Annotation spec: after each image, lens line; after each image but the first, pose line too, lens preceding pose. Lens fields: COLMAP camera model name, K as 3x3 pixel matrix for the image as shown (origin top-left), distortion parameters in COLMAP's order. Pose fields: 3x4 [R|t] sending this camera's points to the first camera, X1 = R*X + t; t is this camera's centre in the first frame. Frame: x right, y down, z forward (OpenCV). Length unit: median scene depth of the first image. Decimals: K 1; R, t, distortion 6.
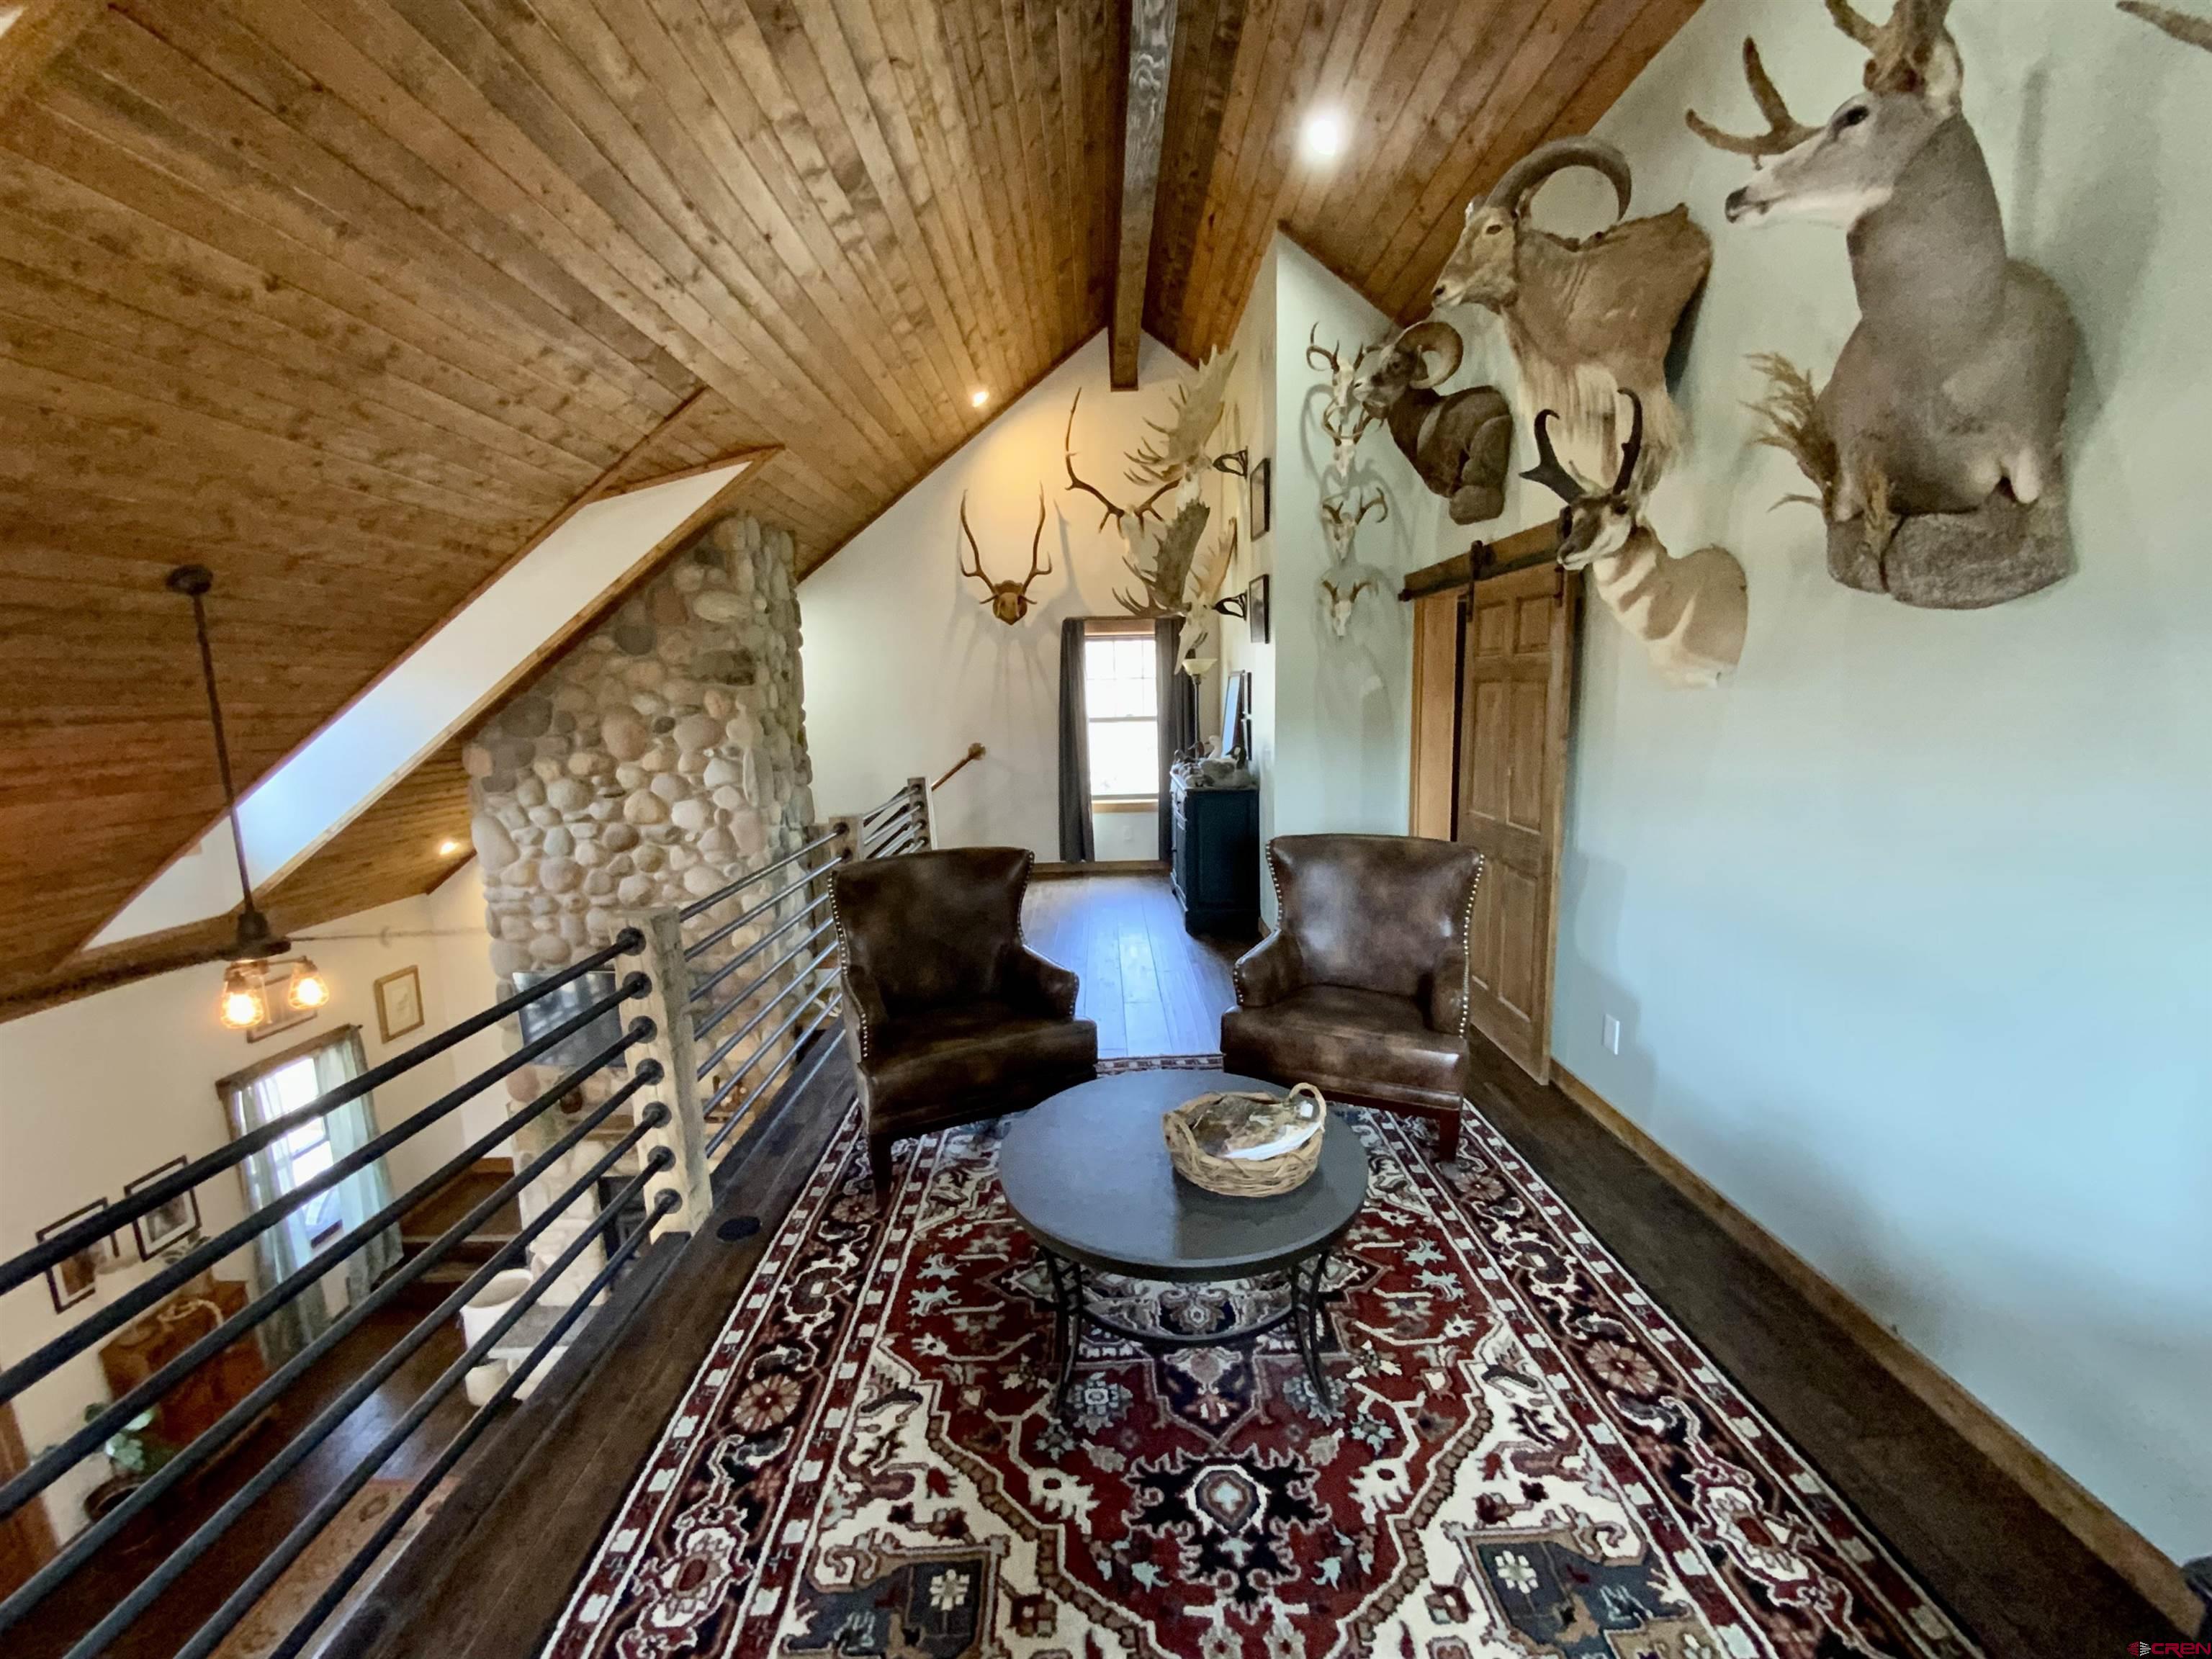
lens RADIAL K [[900.8, 0, 1108.8], [0, 900.8, 828.9], [0, 0, 1]] dist [-0.005202, -0.006146]
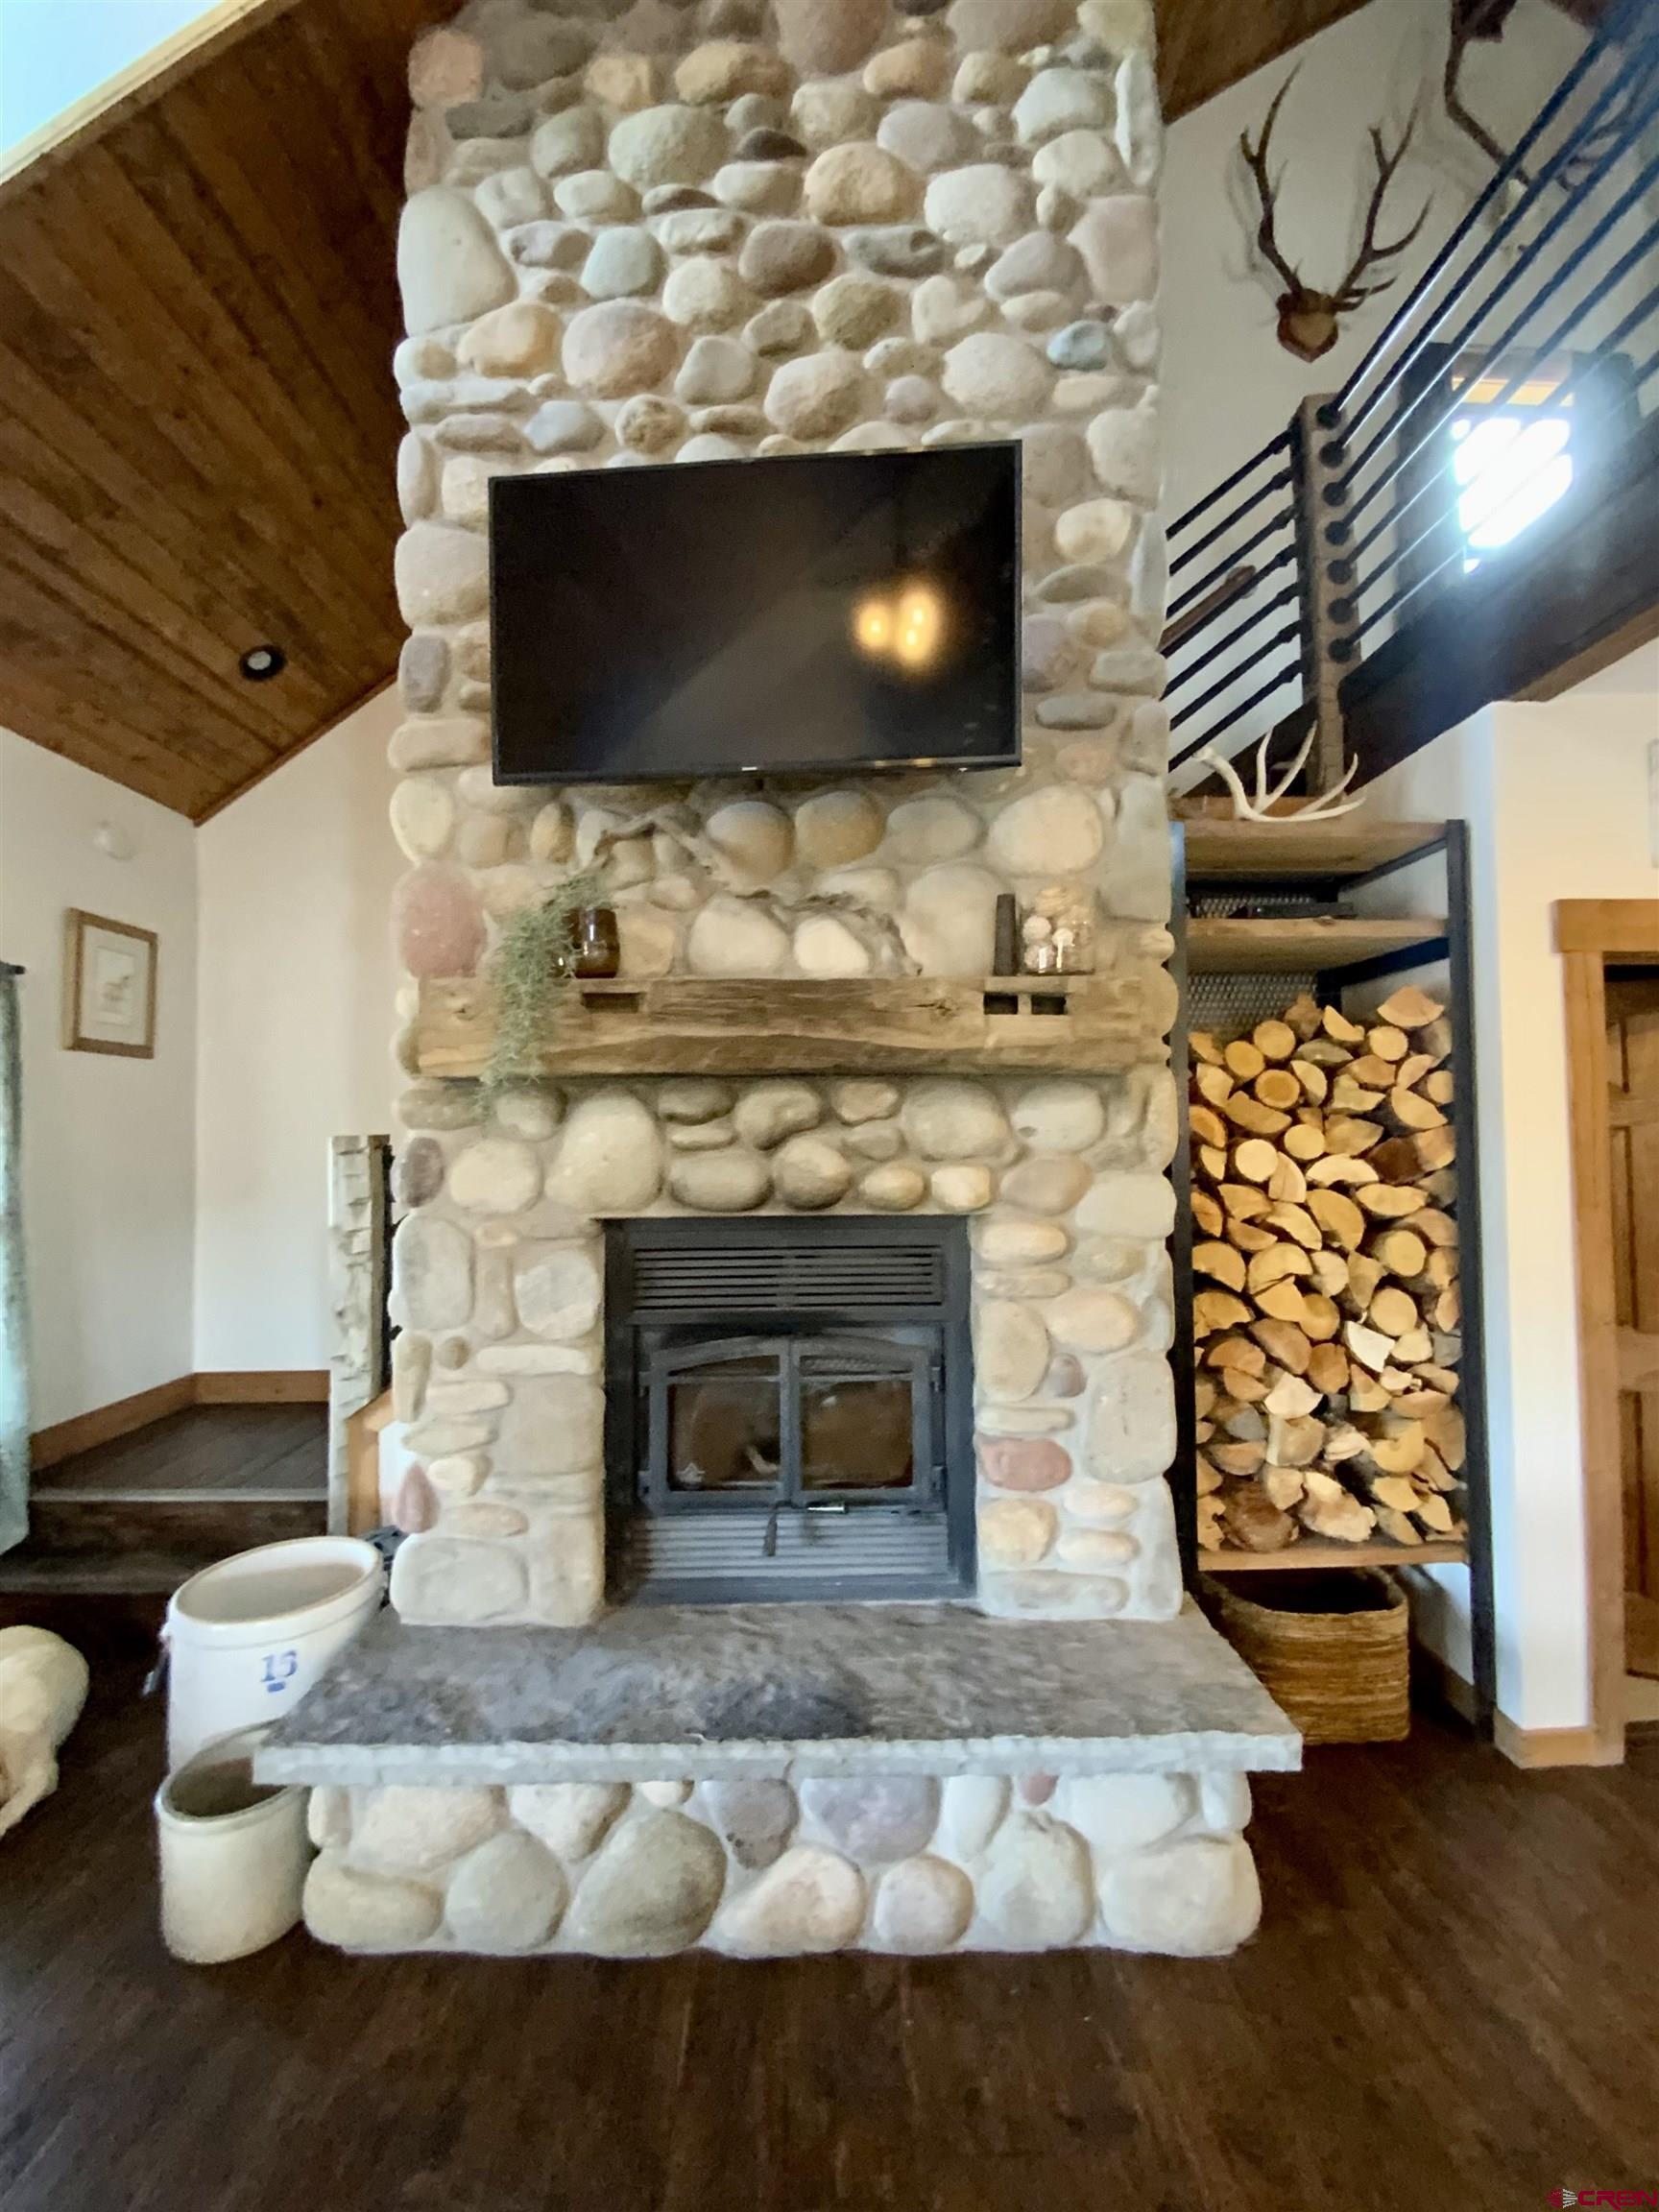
lens RADIAL K [[900.8, 0, 821.4], [0, 900.8, 1106.1], [0, 0, 1]] dist [-0.005202, -0.006146]
pose [[0.999771, 0.018973, -0.009899, -0.519267], [-0.020384, 0.985127, -0.170615, 0.429701], [0.006514, 0.170777, 0.985288, 0.691431]]
